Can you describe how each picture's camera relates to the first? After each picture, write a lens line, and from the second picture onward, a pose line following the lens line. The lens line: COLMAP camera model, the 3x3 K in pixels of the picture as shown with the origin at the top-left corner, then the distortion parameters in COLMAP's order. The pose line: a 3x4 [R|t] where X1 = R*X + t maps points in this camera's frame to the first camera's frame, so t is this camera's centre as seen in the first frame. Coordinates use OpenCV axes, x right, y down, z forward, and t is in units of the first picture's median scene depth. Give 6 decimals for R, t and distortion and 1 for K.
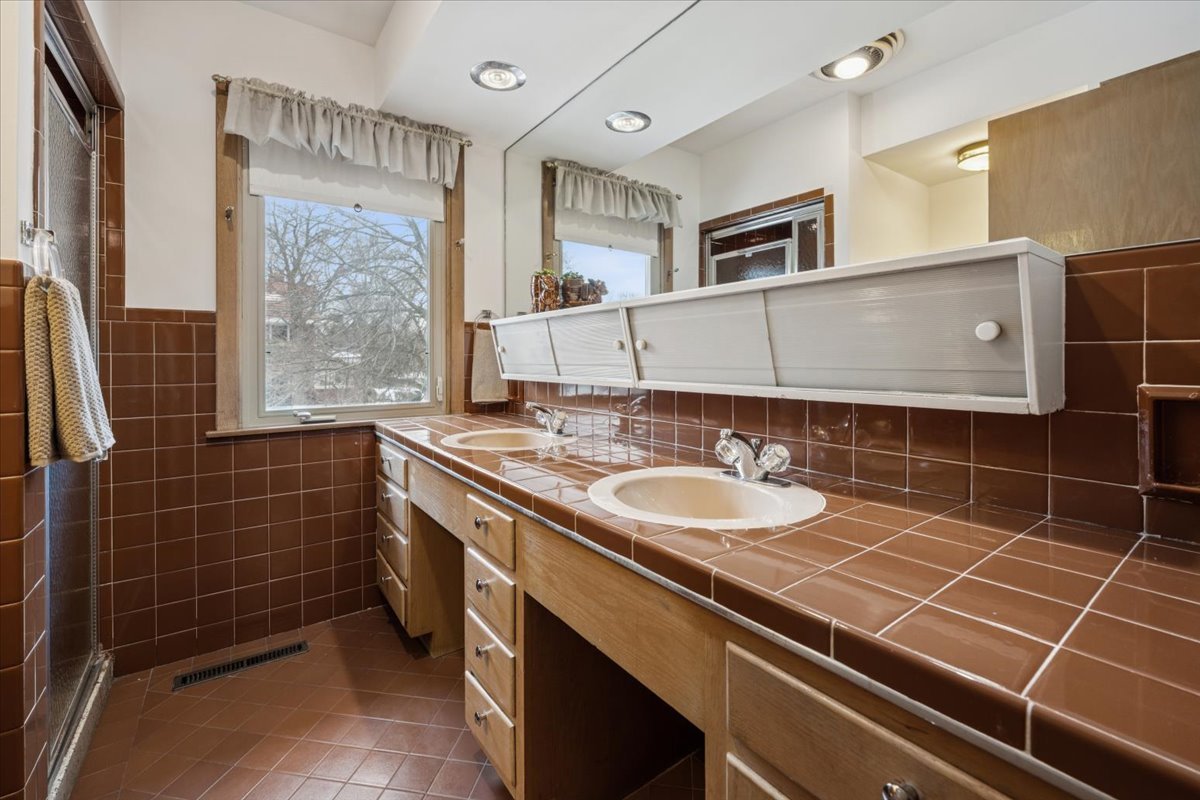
lens RADIAL K [[474.8, 0, 576.6], [0, 474.8, 357.7], [0, 0, 1]] dist [-0.006200, -0.000594]
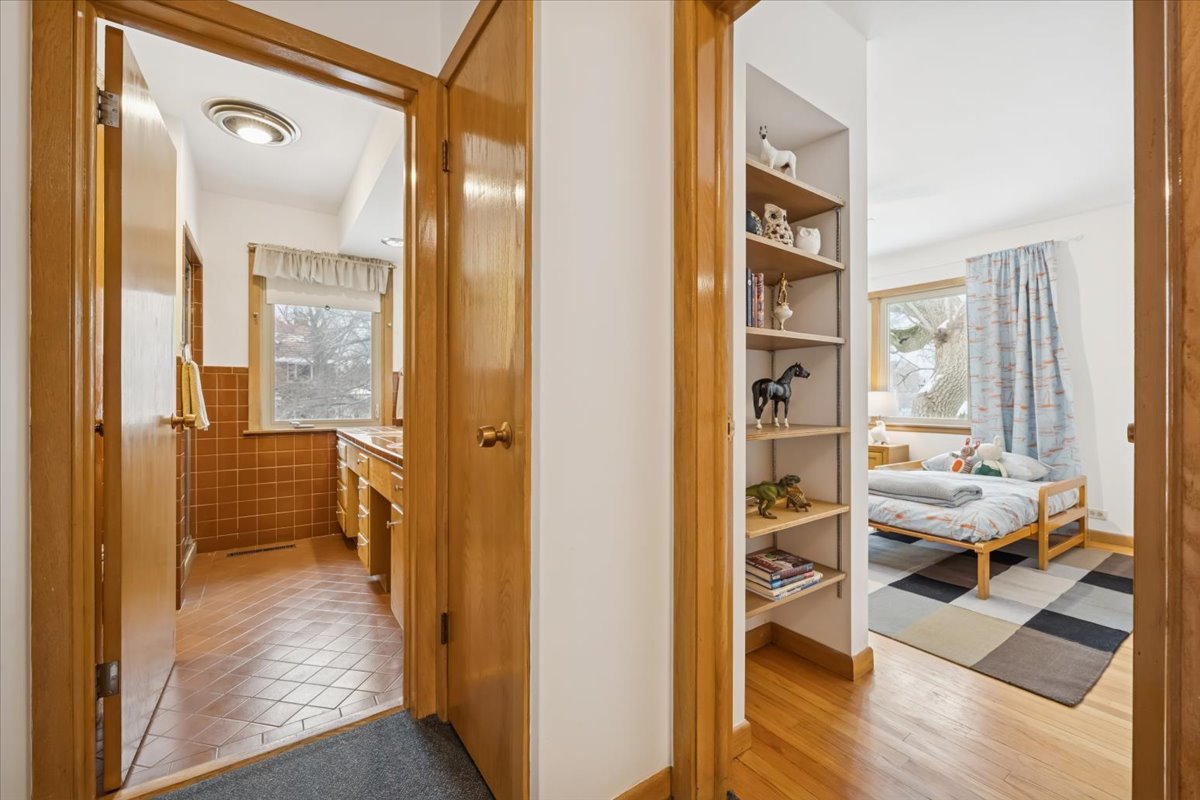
lens RADIAL K [[474.8, 0, 590.2], [0, 474.8, 396.8], [0, 0, 1]] dist [-0.006200, -0.000594]
pose [[0.999718, 0.004743, -0.023282, 0.608100], [-0.004691, 0.999986, 0.002279, 0.008364], [0.023293, -0.002169, 0.999726, -0.807062]]
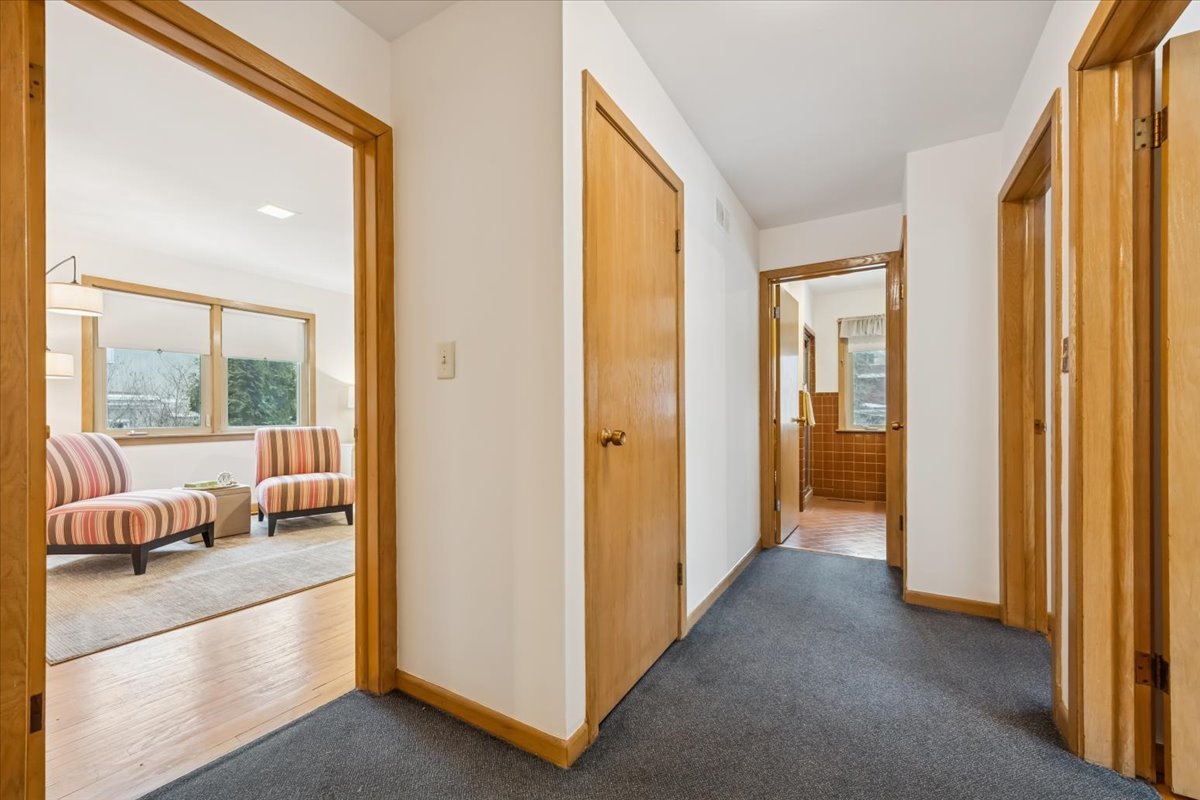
lens RADIAL K [[474.8, 0, 595.9], [0, 474.8, 406.1], [0, 0, 1]] dist [-0.006200, -0.000594]
pose [[0.383119, -0.002835, -0.923695, 1.475888], [0.002209, 0.999995, -0.002153, -0.000604], [0.923696, -0.001215, 0.383124, -1.639484]]
